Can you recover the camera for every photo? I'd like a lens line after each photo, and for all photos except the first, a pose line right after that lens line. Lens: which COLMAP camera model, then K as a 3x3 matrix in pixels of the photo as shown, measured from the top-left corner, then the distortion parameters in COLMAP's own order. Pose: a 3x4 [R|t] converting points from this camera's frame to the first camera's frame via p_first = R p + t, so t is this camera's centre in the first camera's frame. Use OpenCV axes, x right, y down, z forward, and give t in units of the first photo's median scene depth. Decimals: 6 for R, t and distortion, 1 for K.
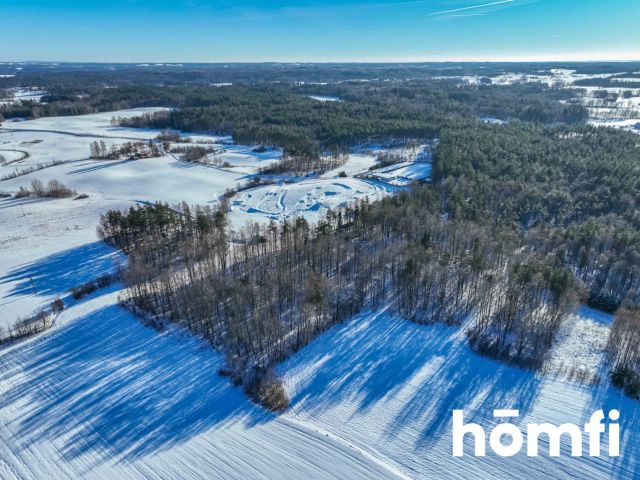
lens RADIAL K [[449.5, 0, 319.1], [0, 449.5, 235.5], [0, 0, 1]] dist [-0.004127, 0.021307]
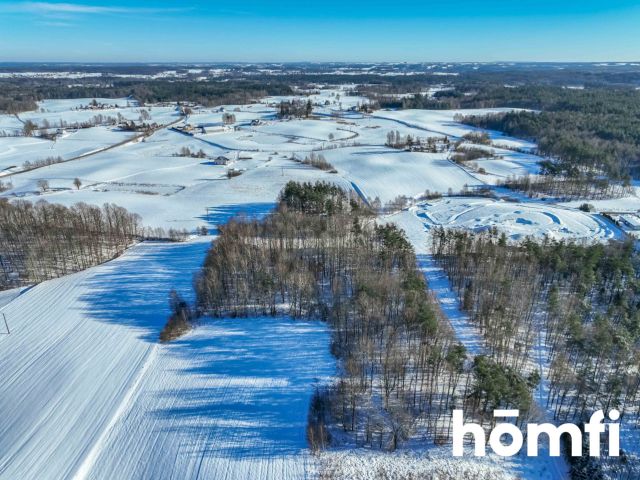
lens RADIAL K [[449.5, 0, 320.2], [0, 449.5, 240.2], [0, 0, 1]] dist [-0.004127, 0.021307]
pose [[0.627479, 0.290339, -0.722477, 0.835423], [-0.283255, 0.949420, 0.135530, -0.140430], [0.725284, 0.119603, 0.677981, 0.363468]]
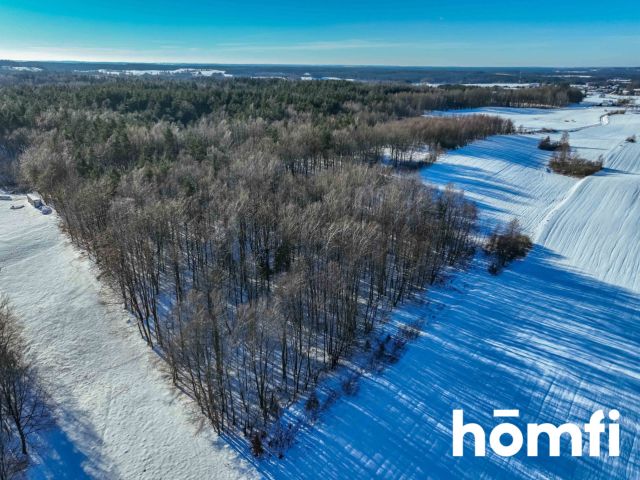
lens RADIAL K [[449.5, 0, 320.1], [0, 449.5, 236.7], [0, 0, 1]] dist [-0.004127, 0.021307]
pose [[0.014276, -0.353930, 0.935163, -0.807118], [0.356280, 0.875674, 0.325976, -0.071725], [-0.934270, 0.328526, 0.138600, 1.054483]]
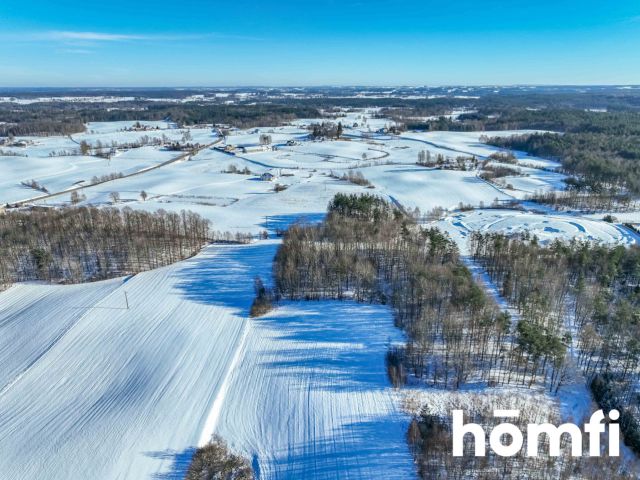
lens RADIAL K [[449.5, 0, 321.6], [0, 449.5, 240.9], [0, 0, 1]] dist [-0.004127, 0.021307]
pose [[0.596161, 0.263909, -0.758251, 0.938252], [-0.289419, 0.951575, 0.103645, -0.065905], [0.748885, 0.157663, 0.643672, 0.132863]]
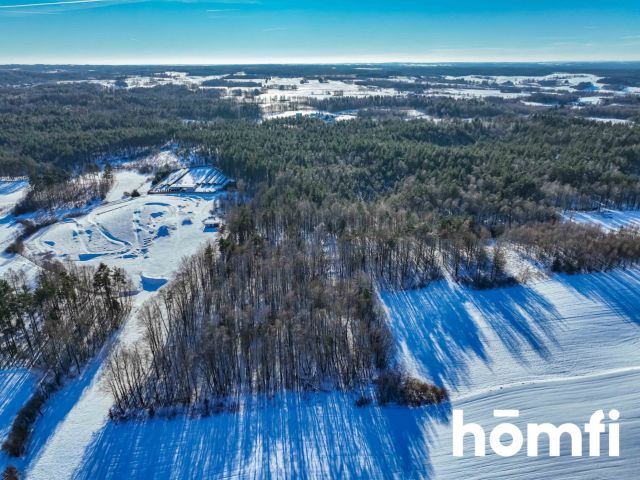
lens RADIAL K [[449.5, 0, 319.1], [0, 449.5, 242.2], [0, 0, 1]] dist [-0.004127, 0.021307]
pose [[0.697891, -0.264943, 0.665397, -0.731815], [0.260517, 0.959326, 0.108739, -0.116965], [-0.667143, 0.097459, 0.738527, 0.325719]]
